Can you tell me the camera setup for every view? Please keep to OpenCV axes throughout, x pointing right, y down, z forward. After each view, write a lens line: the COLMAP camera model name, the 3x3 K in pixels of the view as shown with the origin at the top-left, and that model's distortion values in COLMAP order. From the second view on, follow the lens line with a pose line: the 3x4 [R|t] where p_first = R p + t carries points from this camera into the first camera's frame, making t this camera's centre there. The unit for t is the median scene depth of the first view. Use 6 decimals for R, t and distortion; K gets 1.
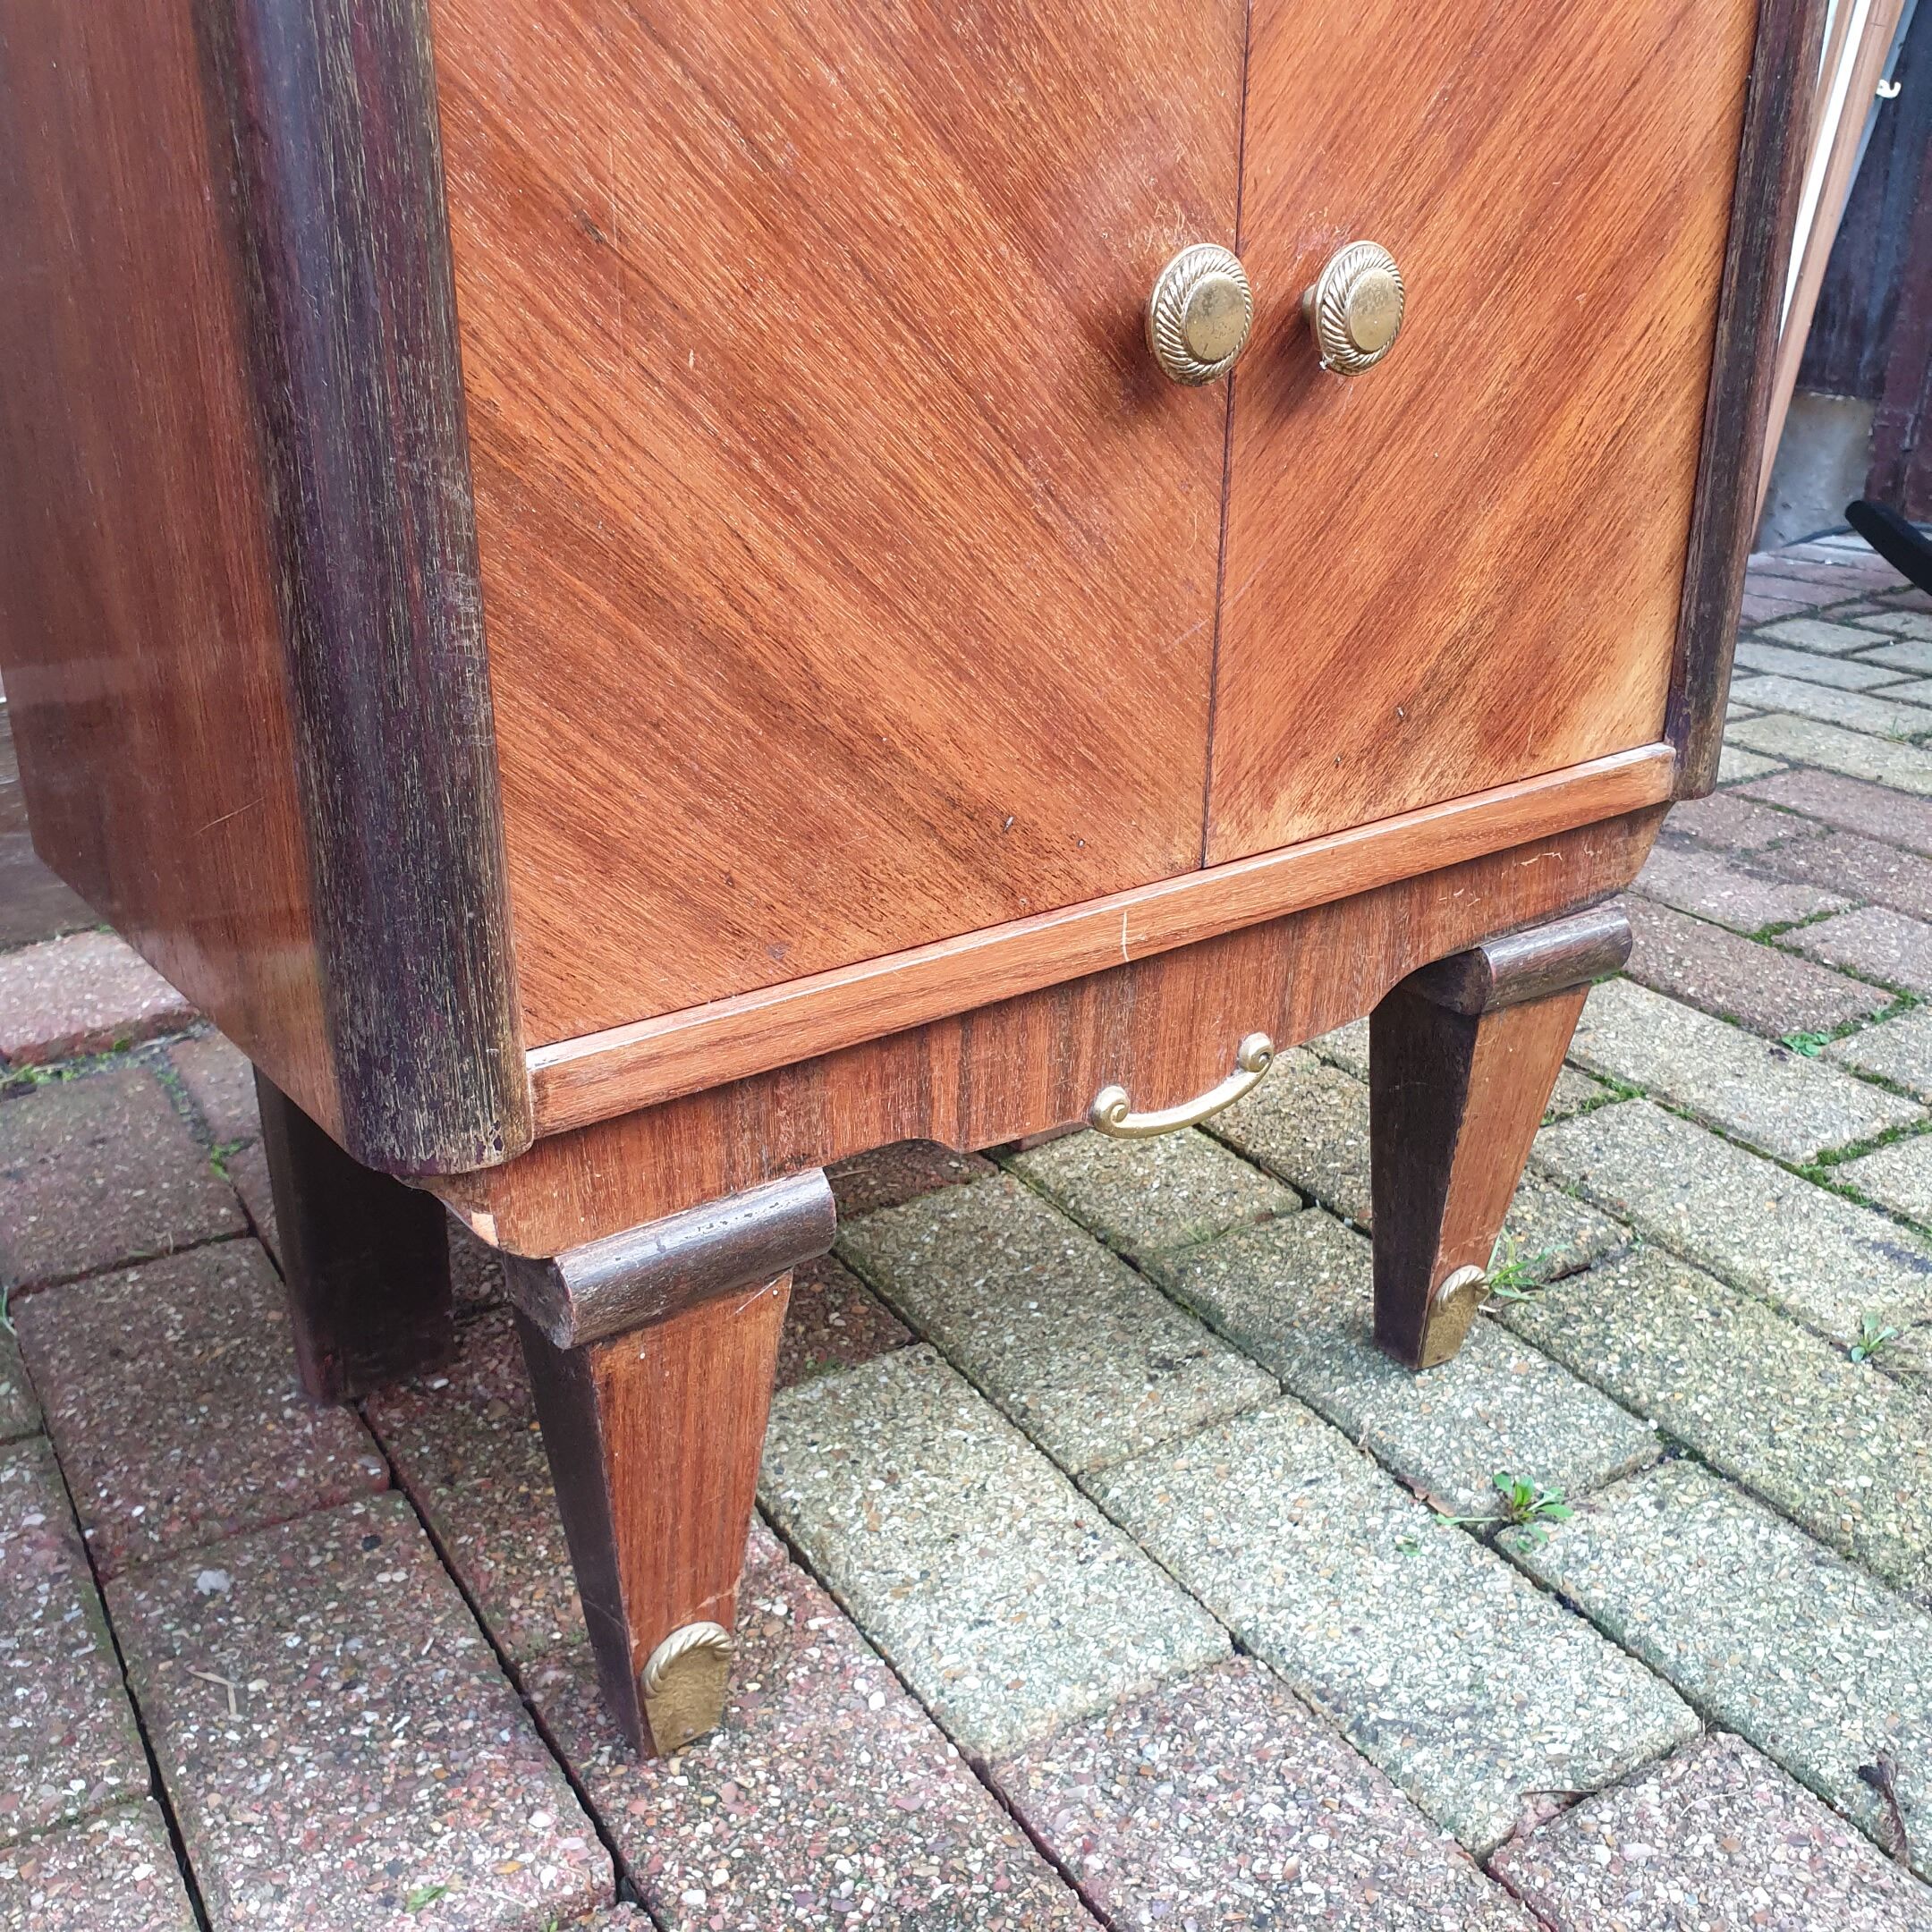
lens RADIAL K [[1995.2, 0, 964.2], [0, 1995.2, 1024.4], [0, 0, 1]] dist [0.180030, -0.454570]
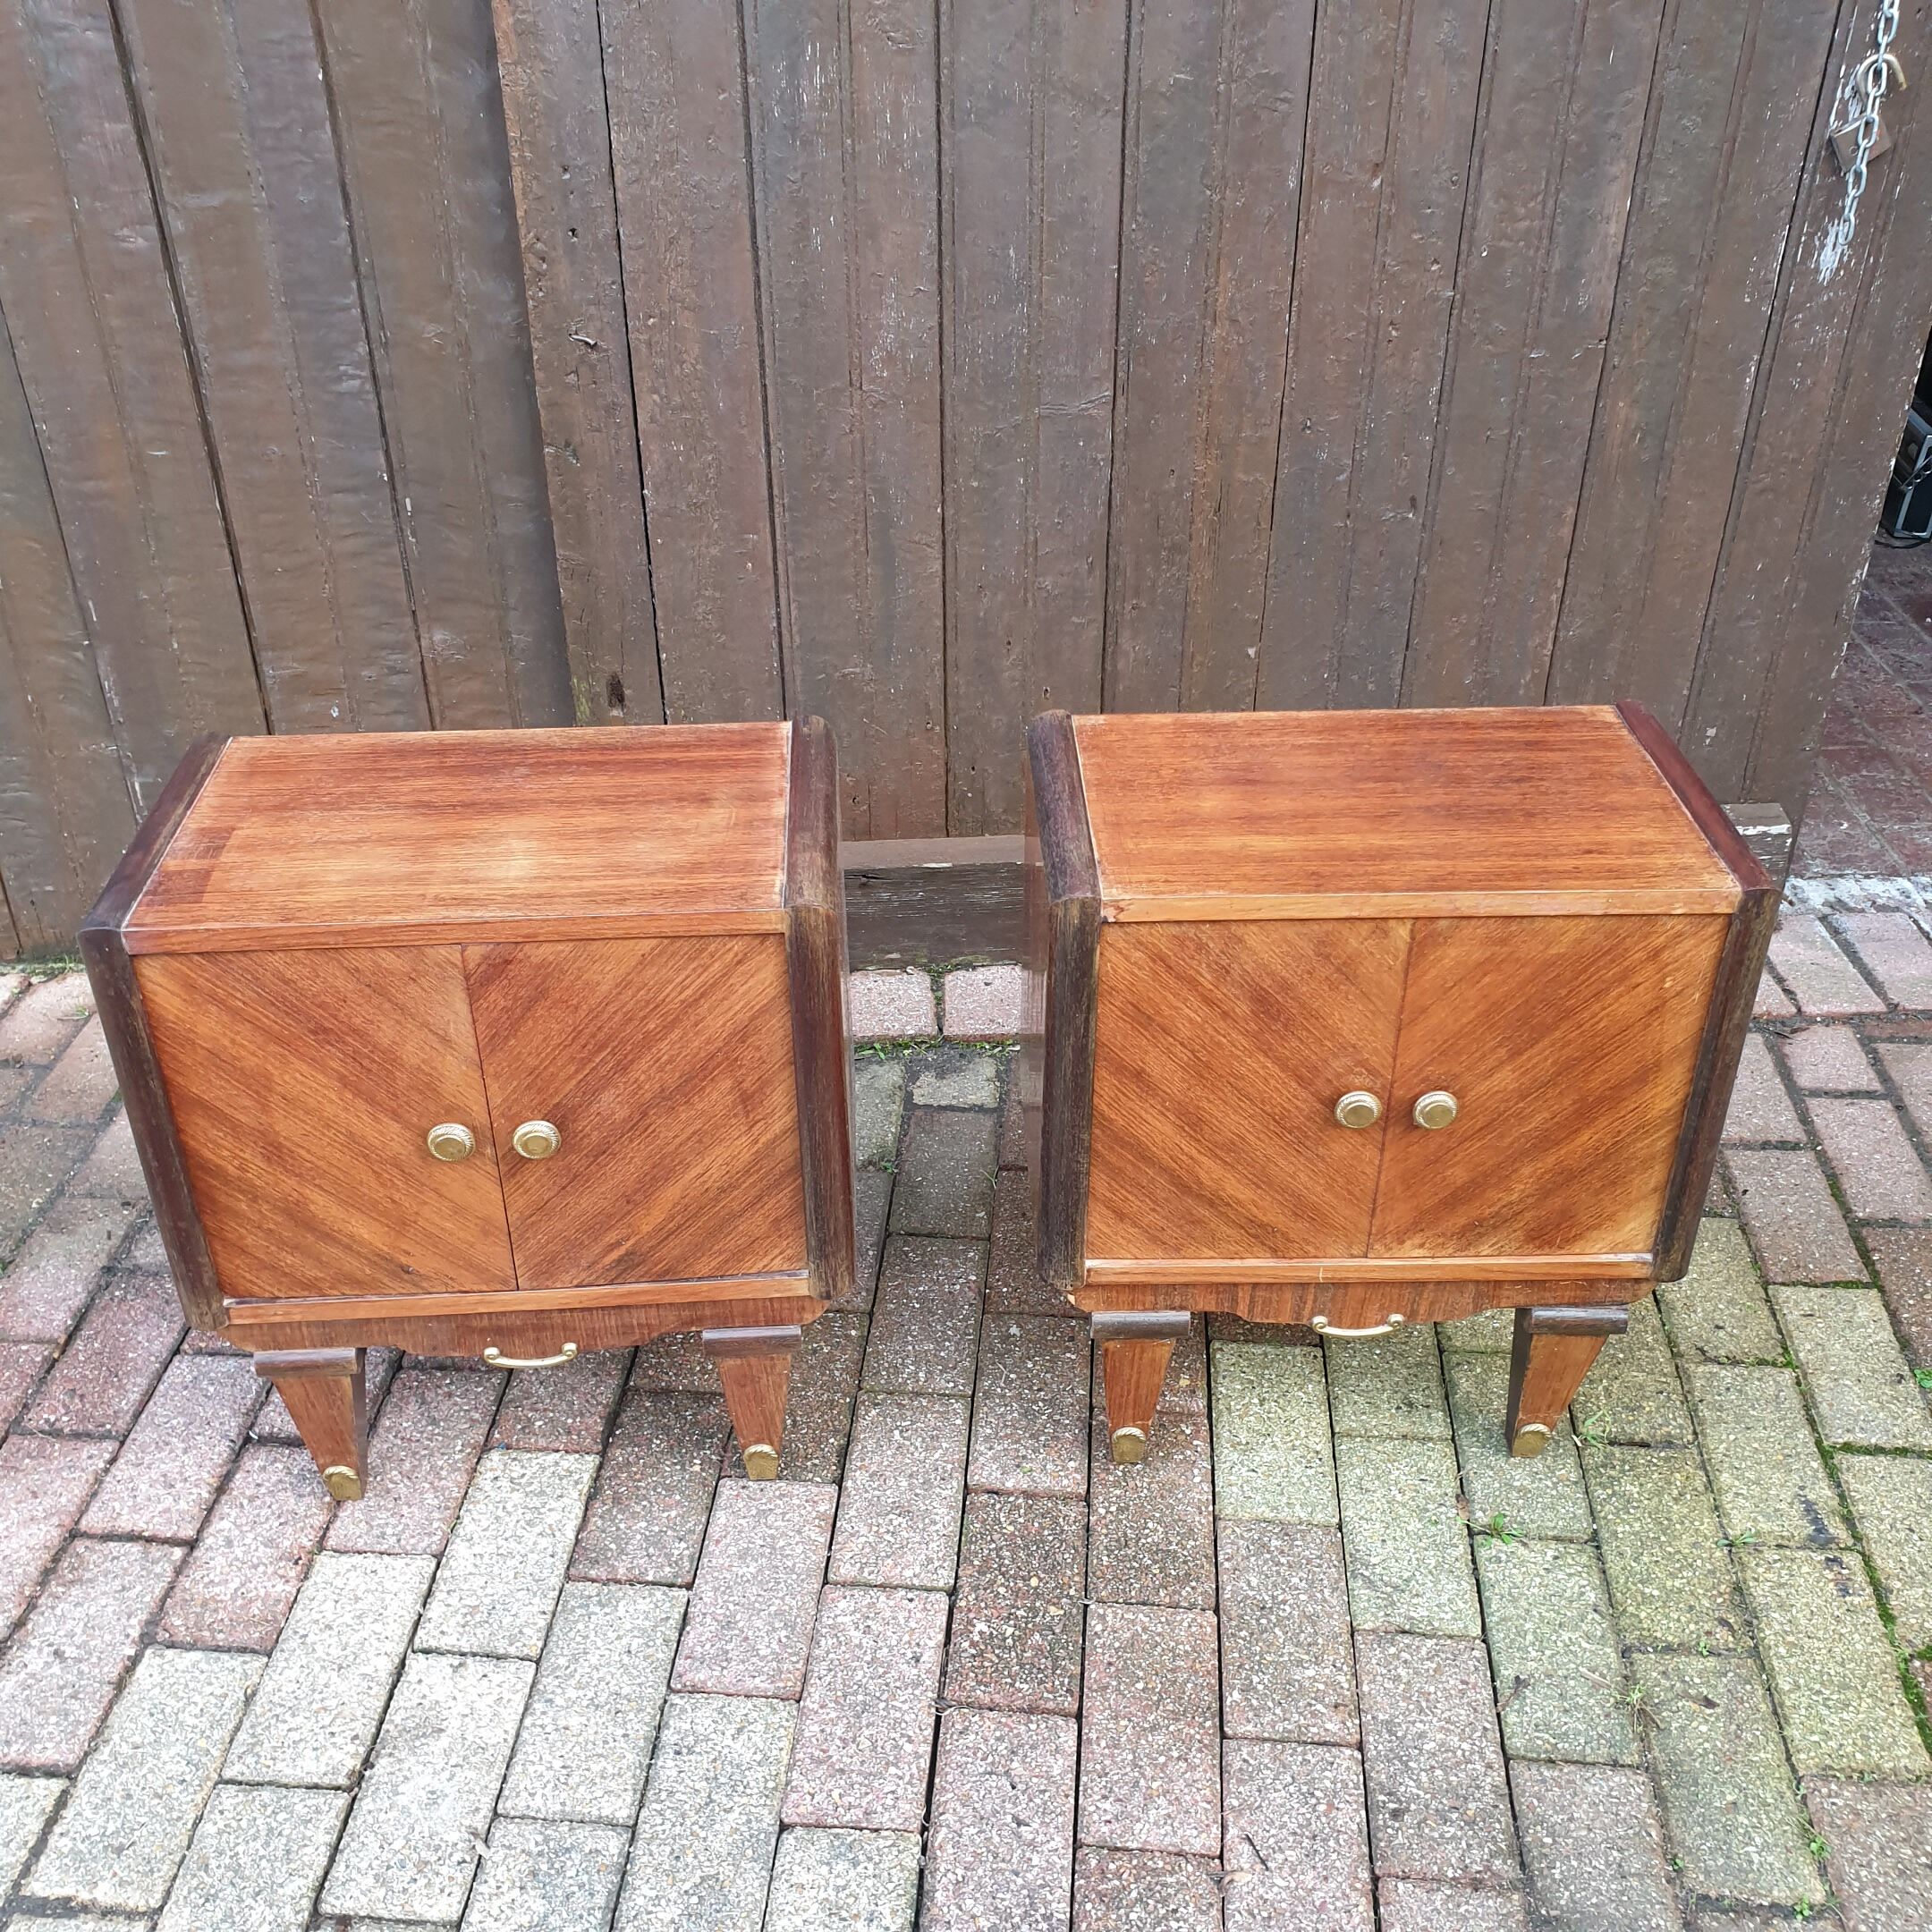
lens RADIAL K [[2009.3, 0, 964.0], [0, 2009.3, 981.0], [0, 0, 1]] dist [0.023935, -0.015340]
pose [[0.805996, 0.324620, -0.494967, 0.860495], [-0.232276, 0.942587, 0.239953, -0.908000], [0.544443, -0.078432, 0.835123, -1.425932]]
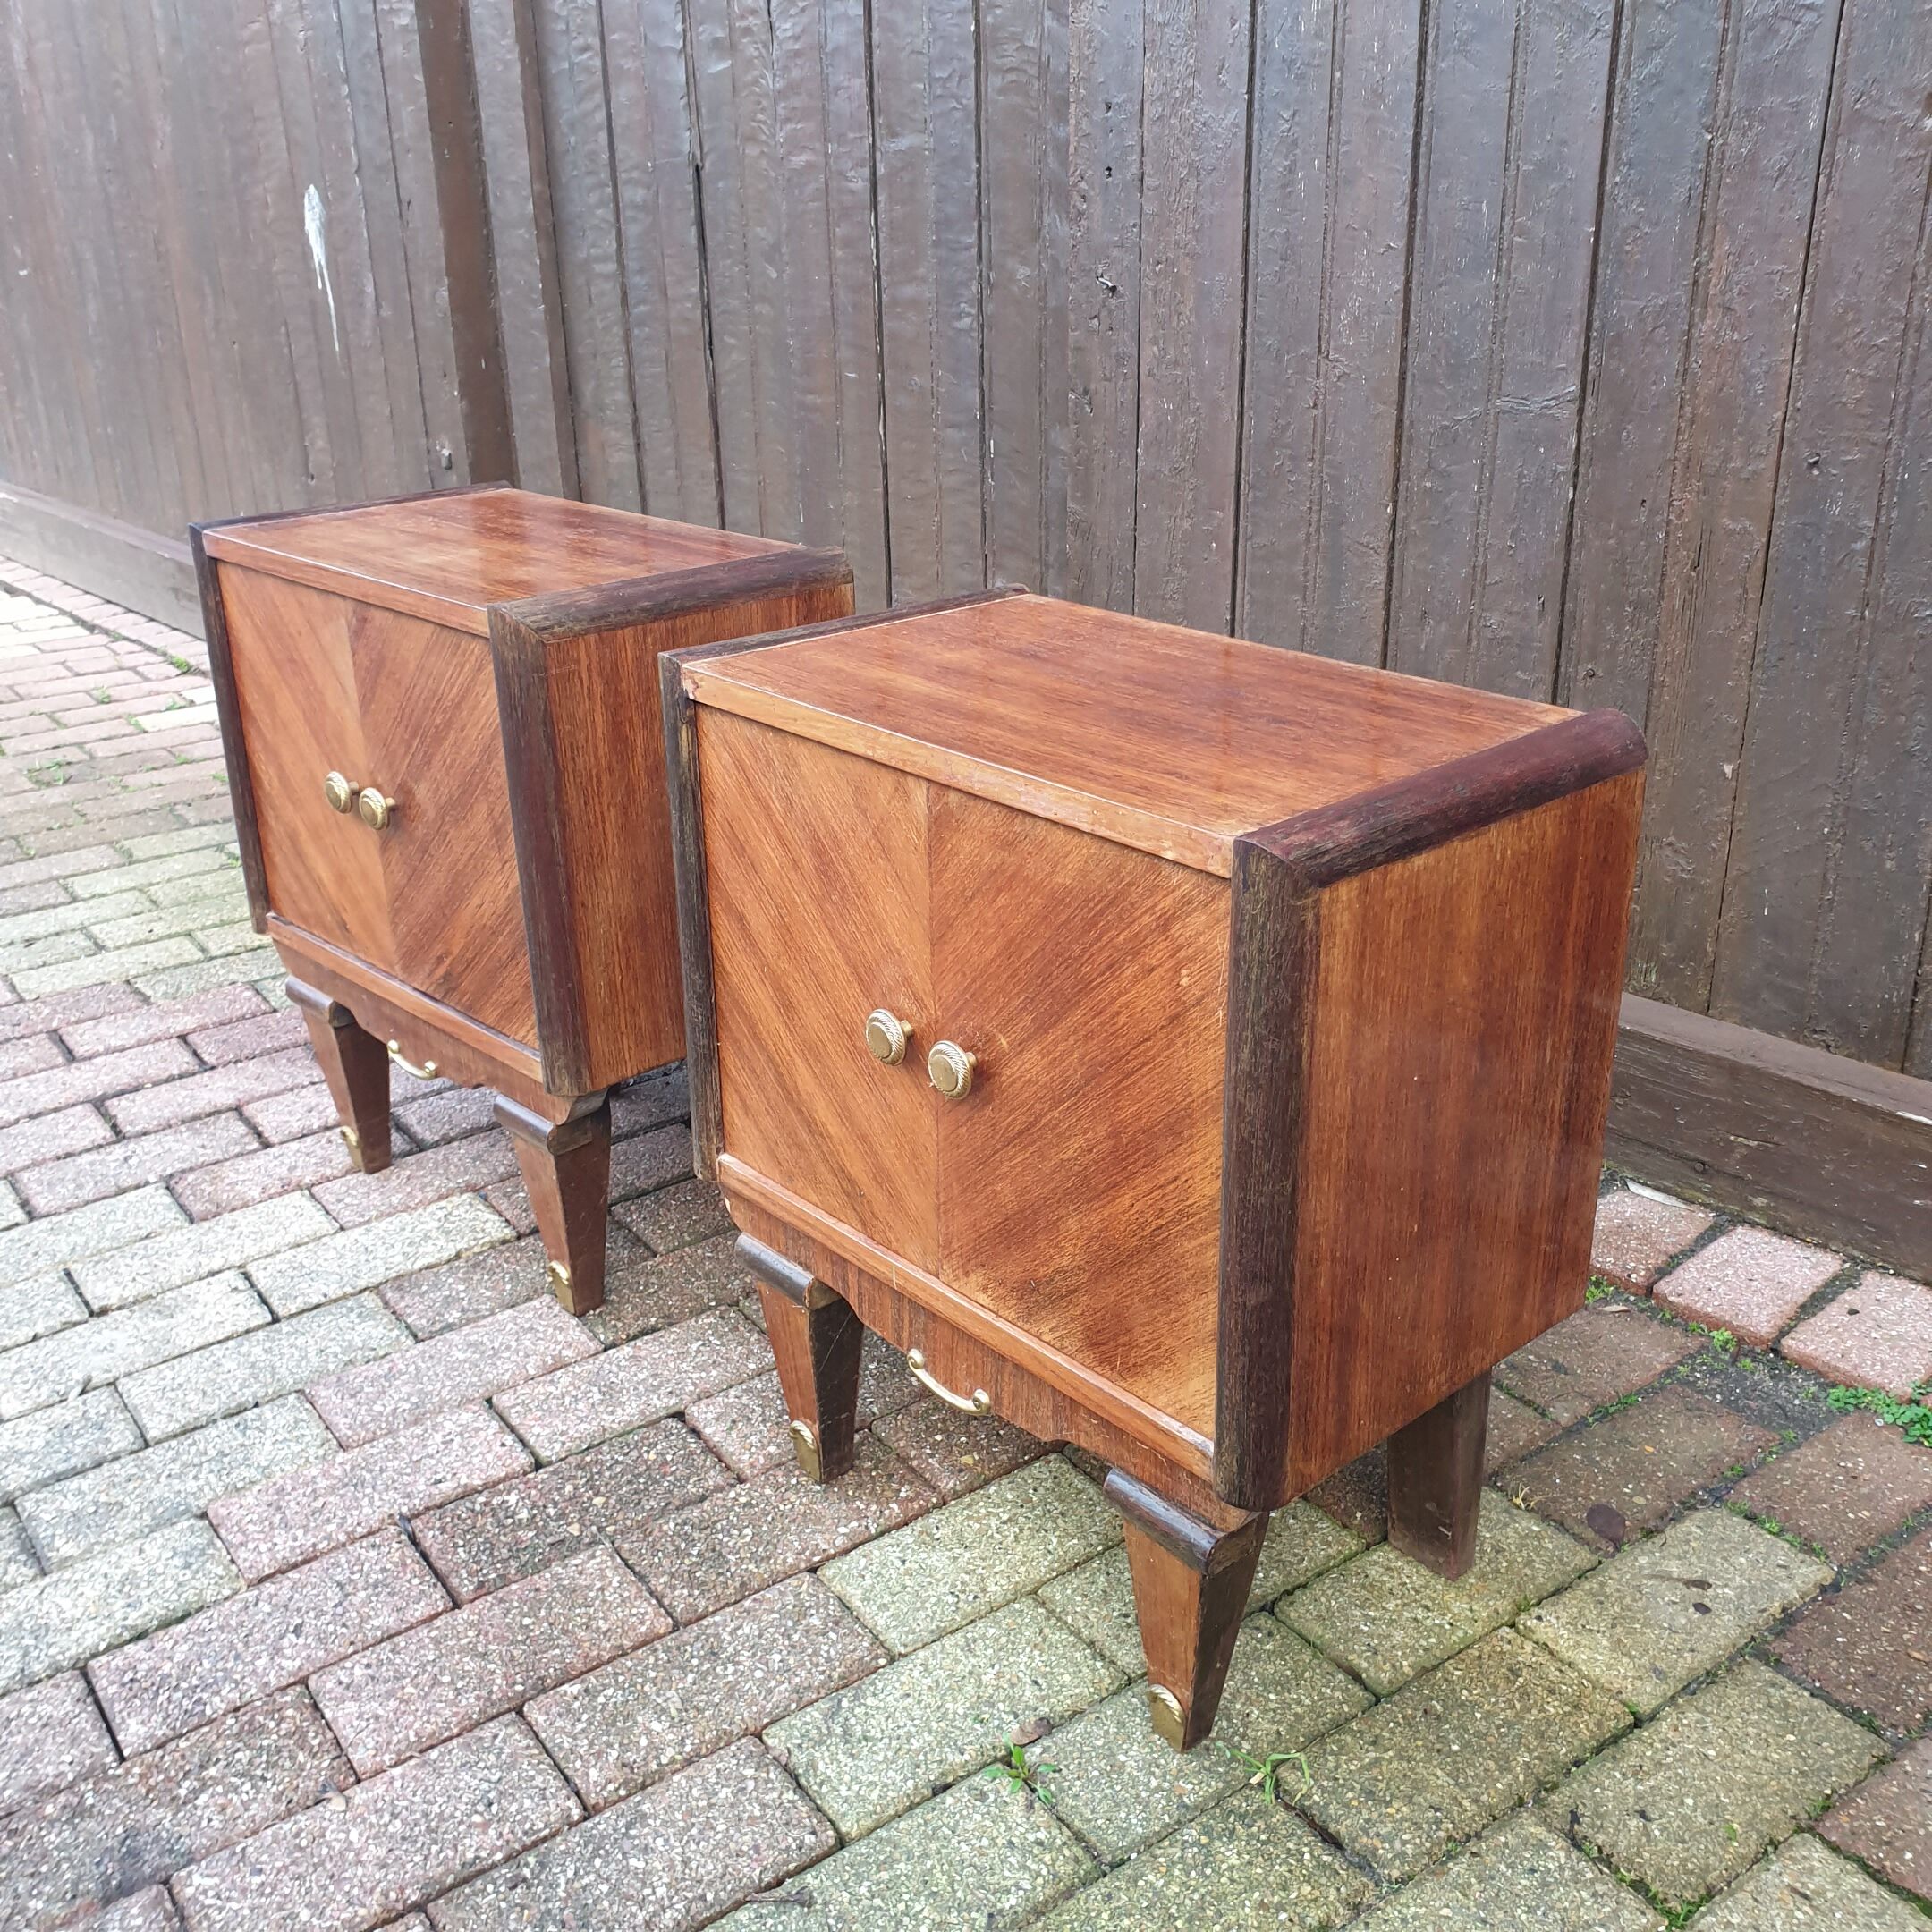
lens RADIAL K [[2014.2, 0, 966.0], [0, 2014.2, 966.0], [0, 0, 1]] dist [0.029047, -0.019328]
pose [[0.077376, 0.386918, -0.918862, 1.806920], [-0.380488, 0.863331, 0.331494, -1.003359], [0.921543, 0.323966, 0.214019, 0.480761]]
